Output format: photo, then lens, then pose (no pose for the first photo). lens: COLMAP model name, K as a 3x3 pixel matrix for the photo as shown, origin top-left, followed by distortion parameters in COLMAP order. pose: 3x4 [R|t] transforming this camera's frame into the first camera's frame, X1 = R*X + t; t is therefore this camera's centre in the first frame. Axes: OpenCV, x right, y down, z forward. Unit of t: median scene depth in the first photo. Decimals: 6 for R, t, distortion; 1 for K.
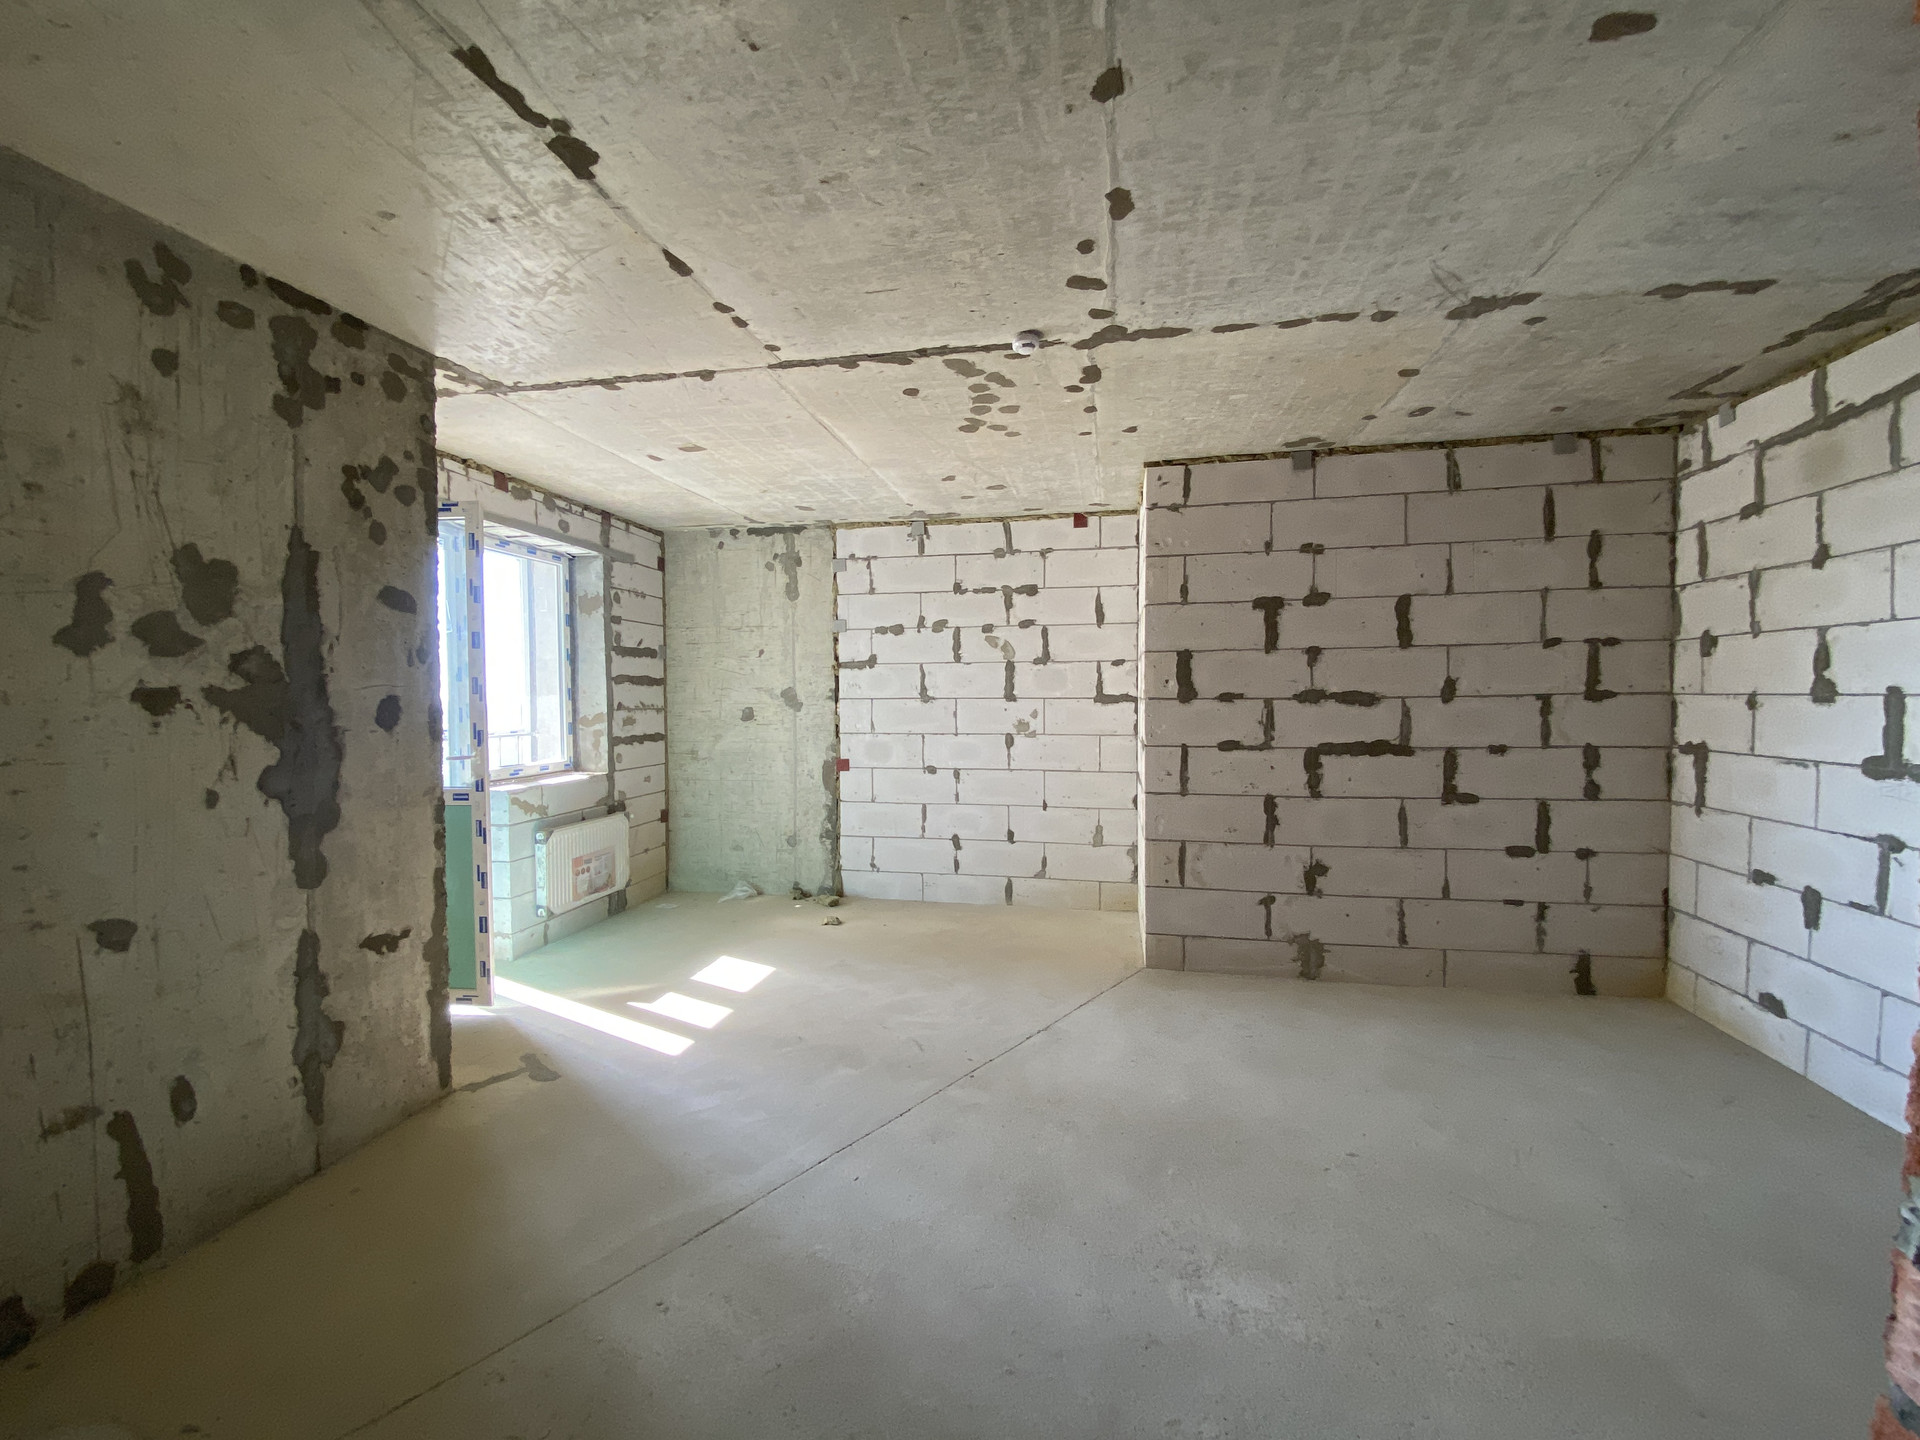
lens RADIAL K [[777.2, 0, 960.0], [0, 777.2, 720.0], [0, 0, 1]] dist [0.046983, -0.030904]
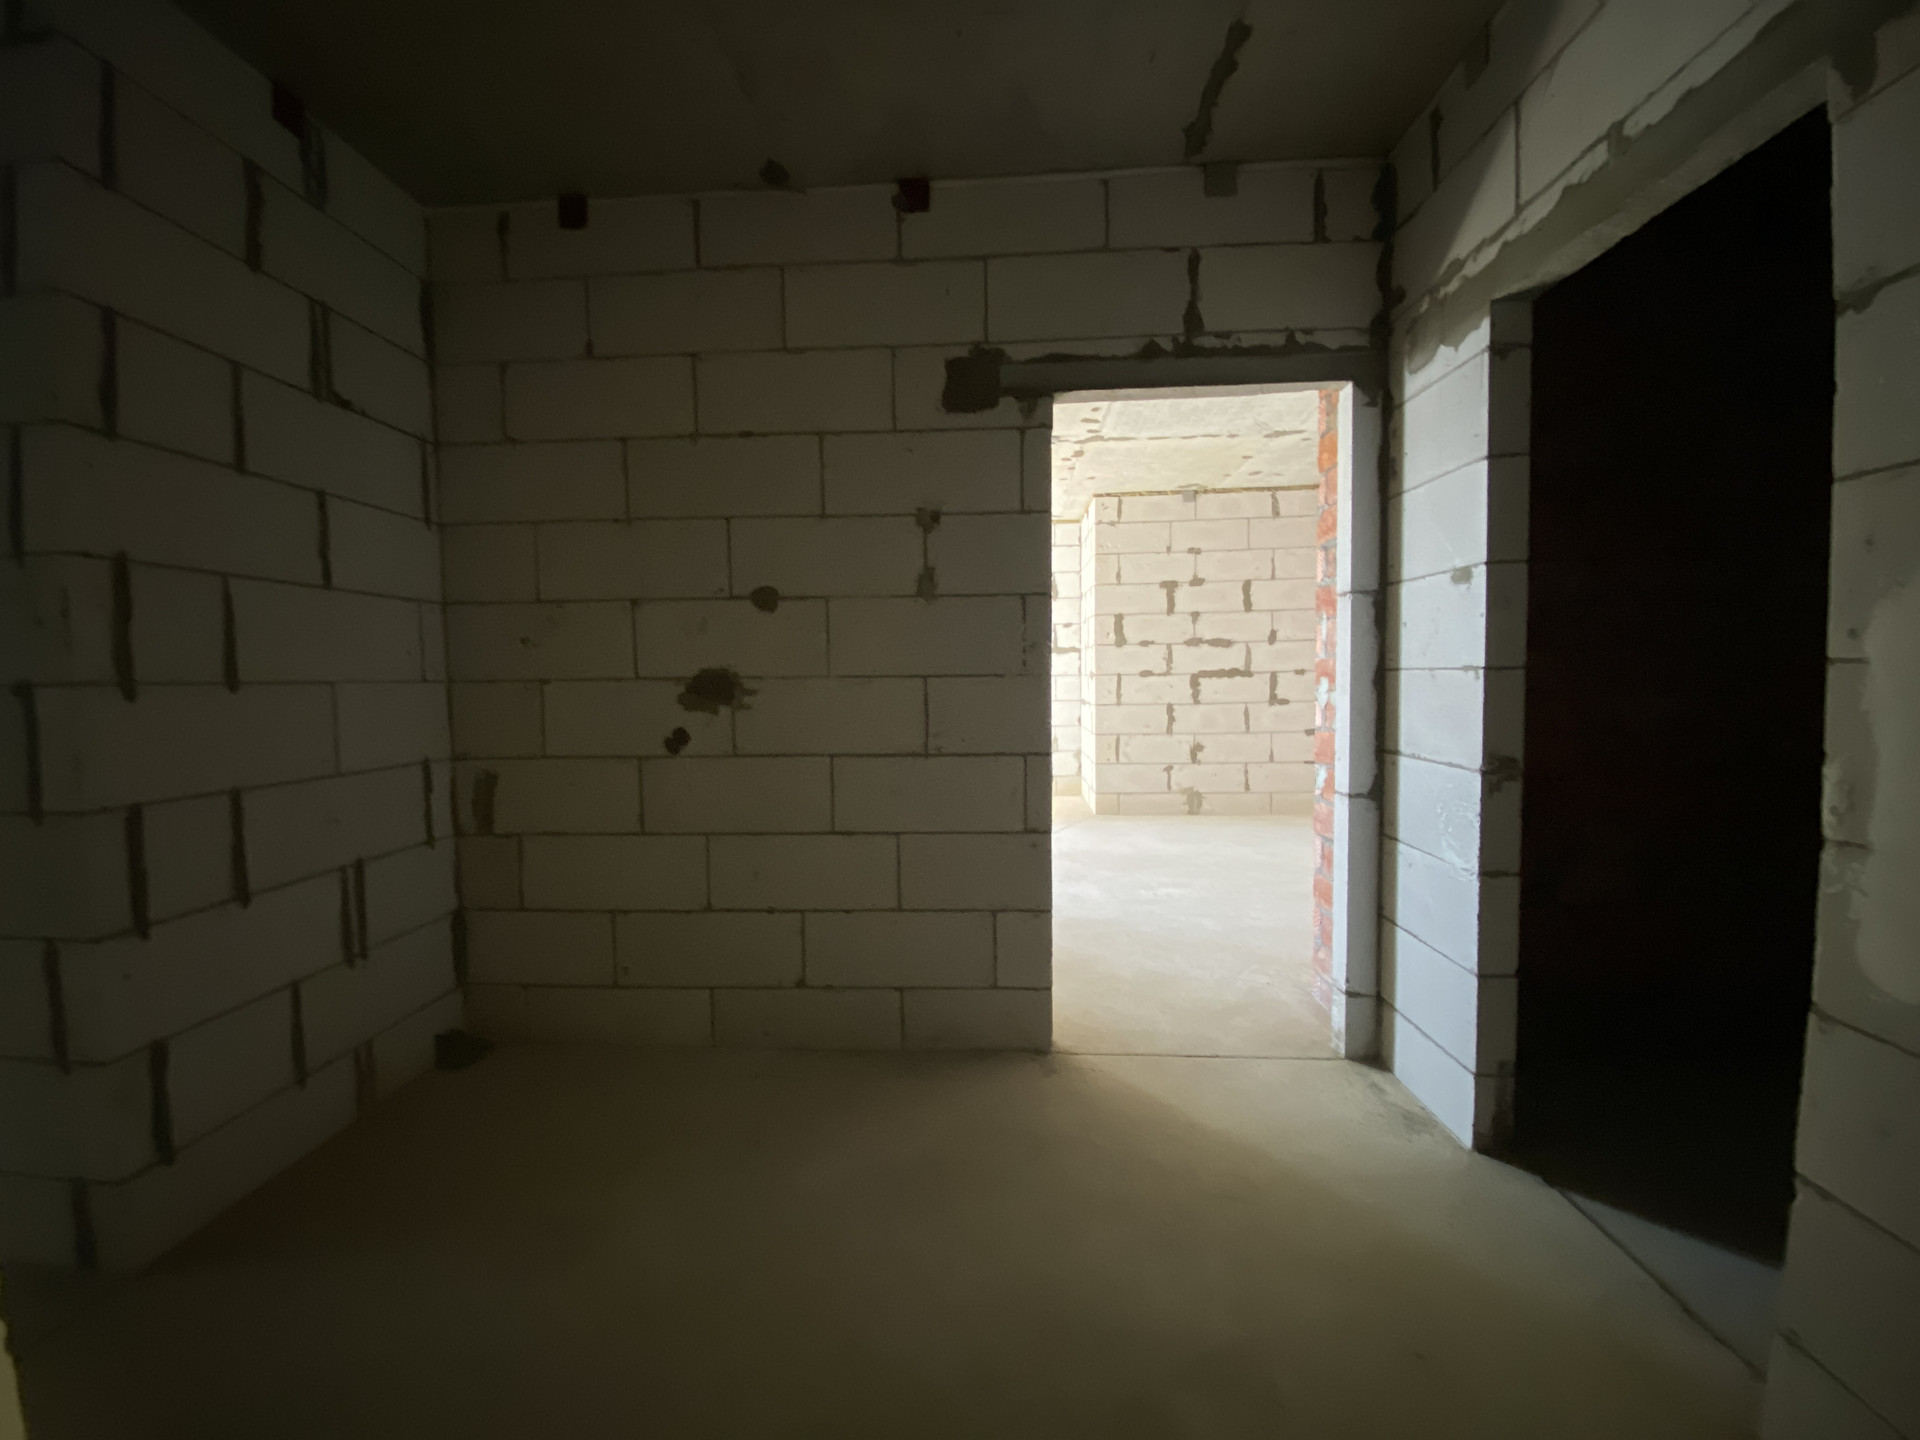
lens RADIAL K [[767.8, 0, 960.0], [0, 767.8, 720.0], [0, 0, 1]] dist [0.084899, -0.000140]
pose [[0.990105, -0.017034, 0.139292, -0.267459], [0.013698, 0.999597, 0.024875, 0.087004], [-0.139660, -0.022721, 0.989939, -0.543929]]
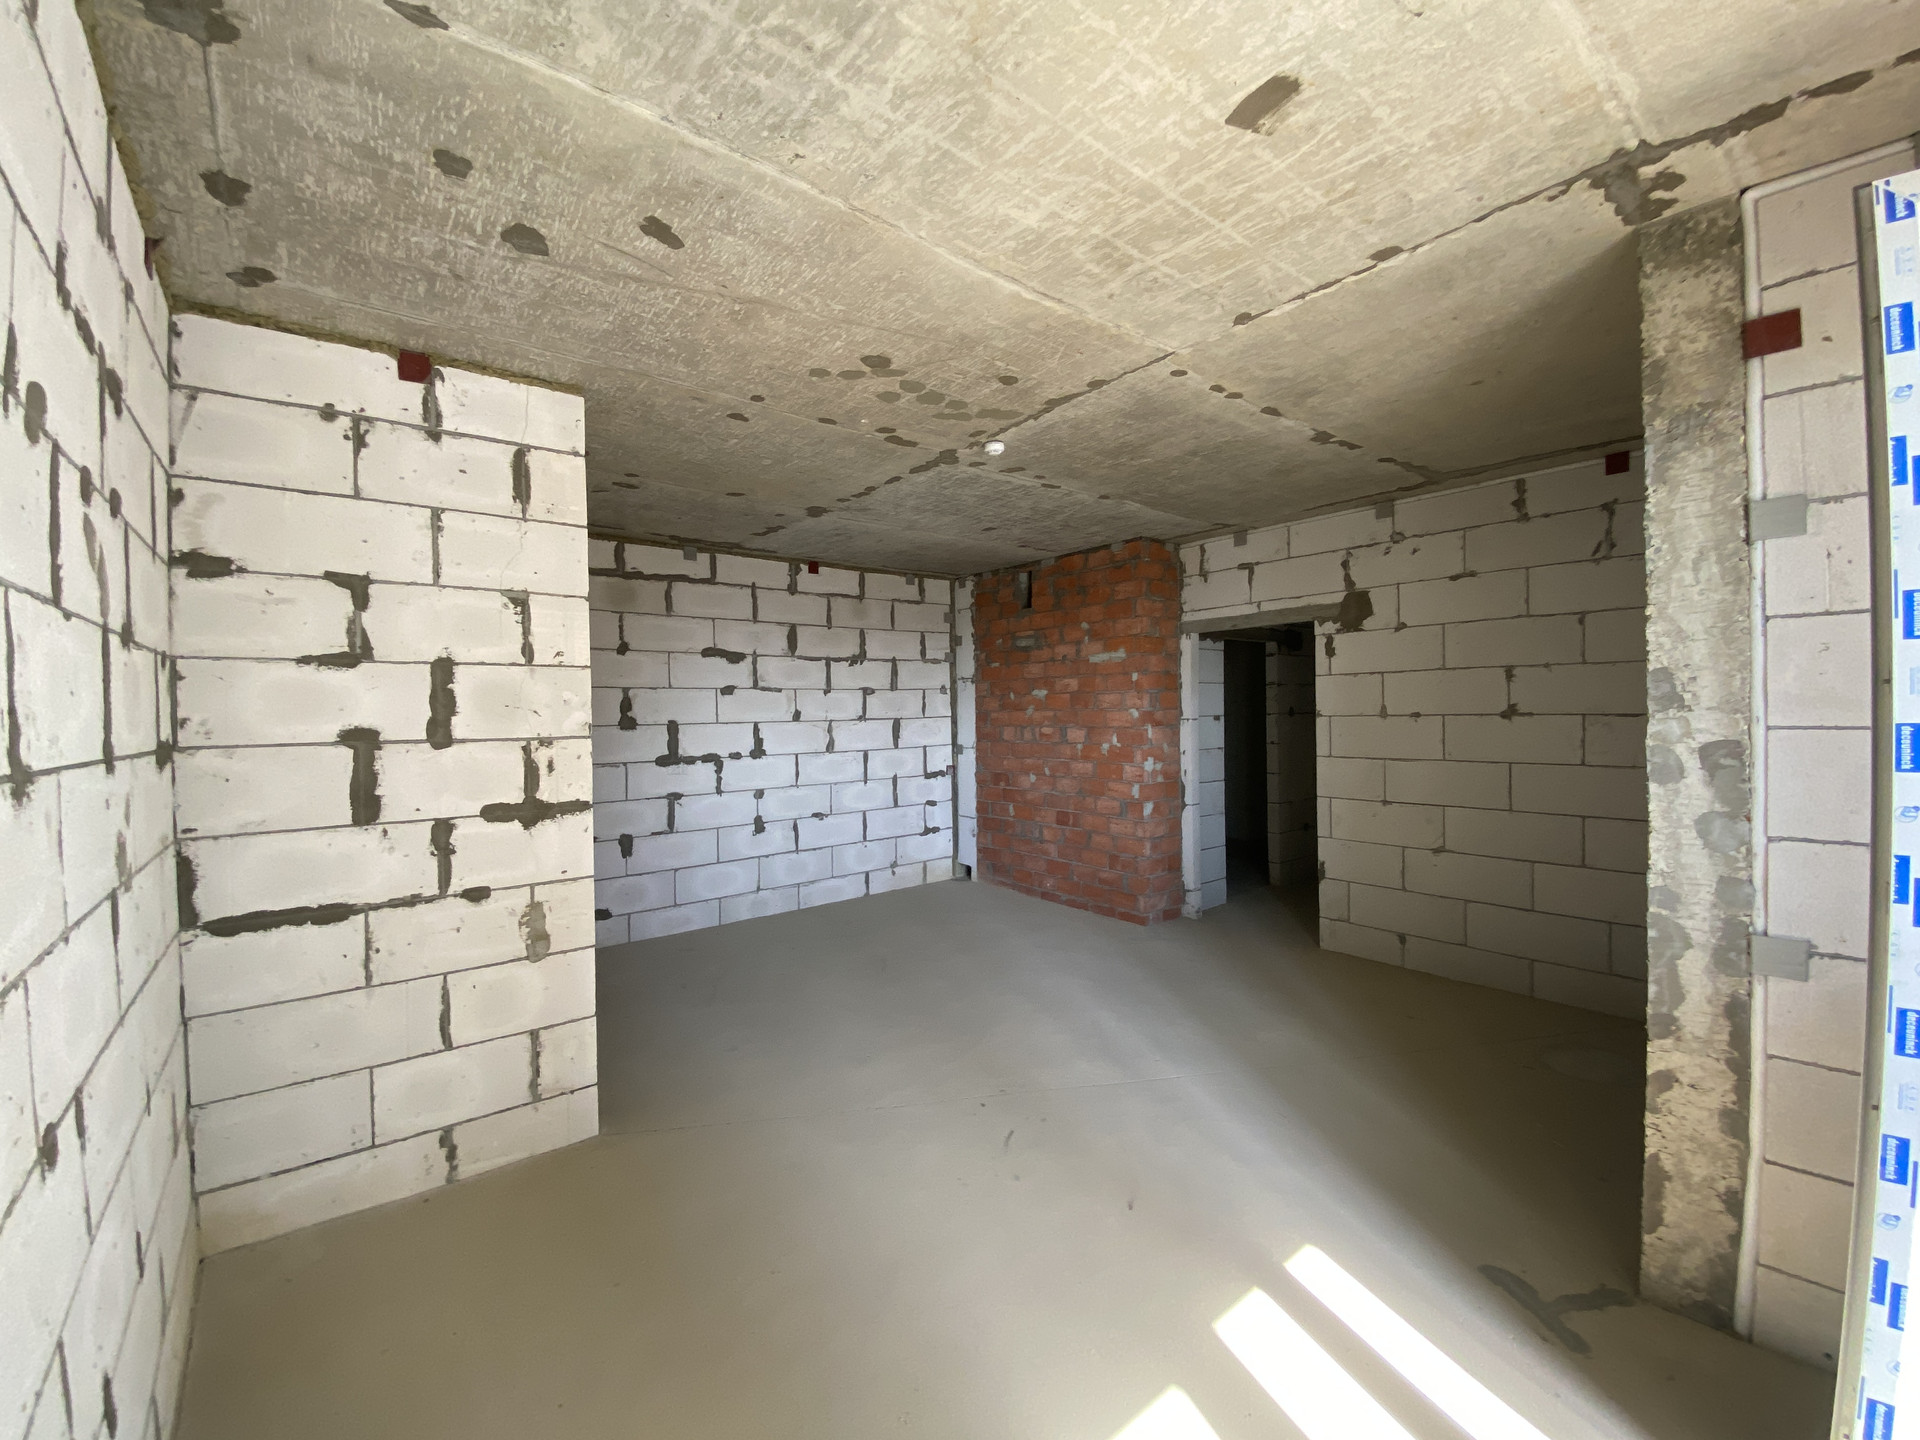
lens RADIAL K [[777.2, 0, 960.0], [0, 777.2, 720.0], [0, 0, 1]] dist [0.046983, -0.030904]
pose [[-0.775184, 0.004394, 0.631720, -0.455480], [0.037202, 0.998558, 0.038705, -0.062182], [-0.630639, 0.053505, -0.774230, 1.384072]]
